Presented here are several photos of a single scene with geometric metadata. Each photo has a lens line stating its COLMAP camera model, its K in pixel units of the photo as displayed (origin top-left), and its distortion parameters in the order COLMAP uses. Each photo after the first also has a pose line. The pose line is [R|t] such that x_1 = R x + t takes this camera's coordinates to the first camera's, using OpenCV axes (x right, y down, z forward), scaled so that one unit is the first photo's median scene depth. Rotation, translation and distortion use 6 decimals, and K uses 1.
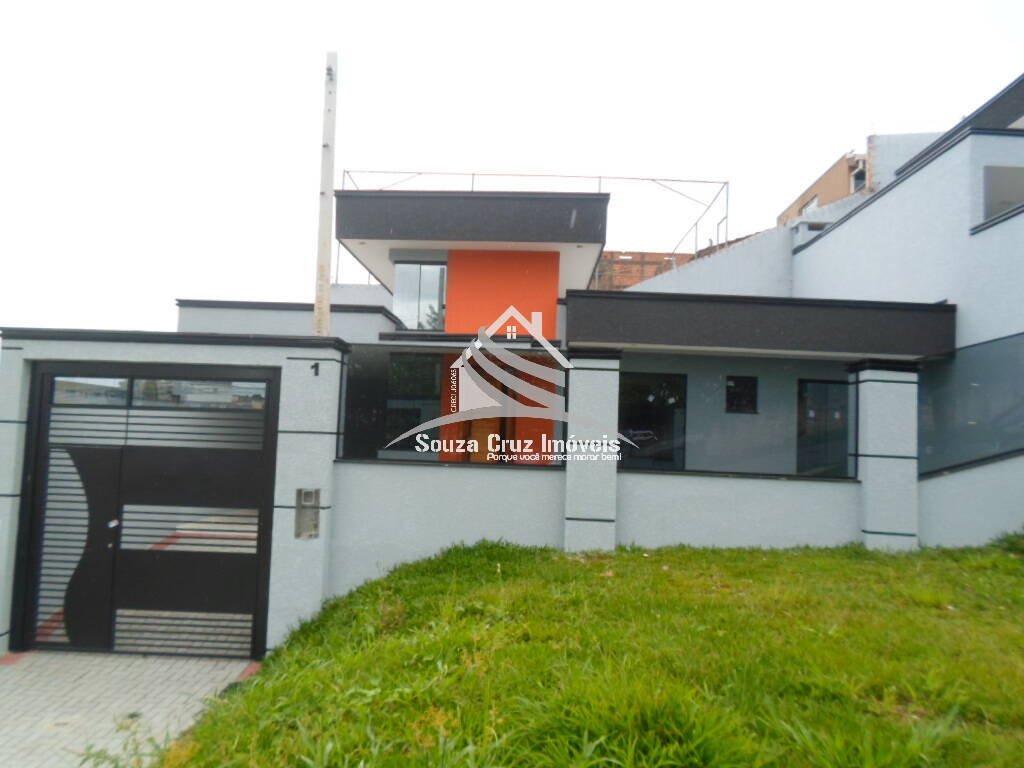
lens RADIAL K [[791.0, 0, 506.0], [0, 791.0, 387.0], [0, 0, 1]] dist [-0.016387, -0.017286]
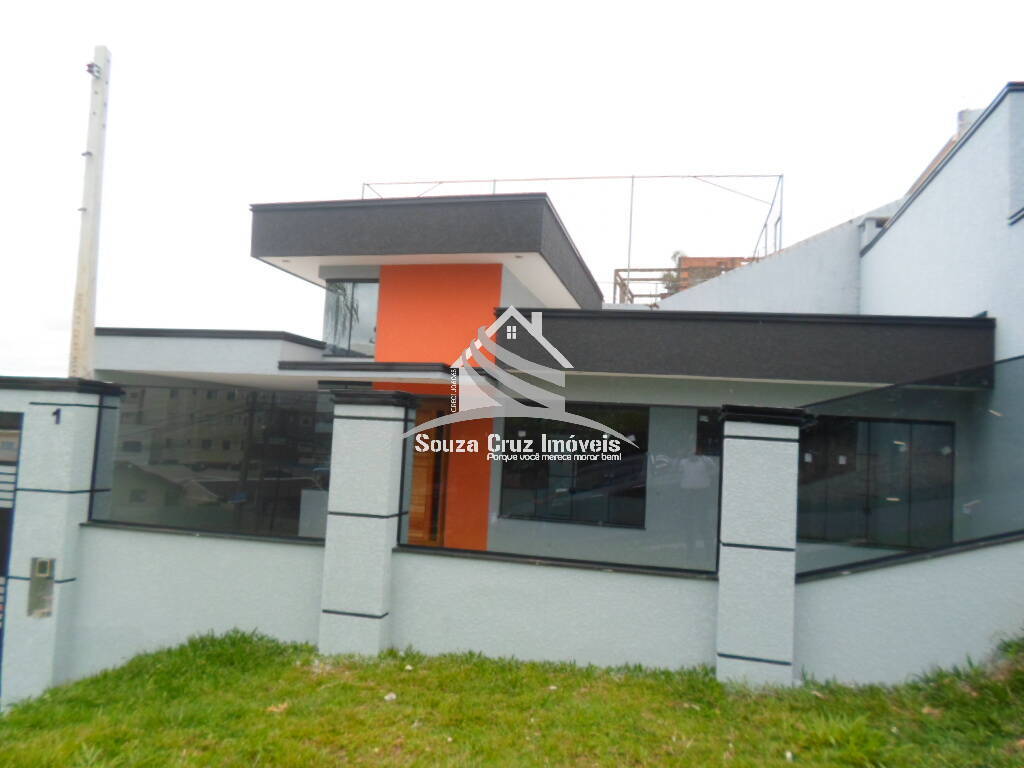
lens RADIAL K [[791.0, 0, 515.7], [0, 791.0, 384.9], [0, 0, 1]] dist [-0.016387, -0.017286]
pose [[0.982296, -0.001695, -0.187328, 0.400813], [-0.001029, 0.999895, -0.014446, -0.044545], [0.187333, 0.014383, 0.982191, 0.261922]]
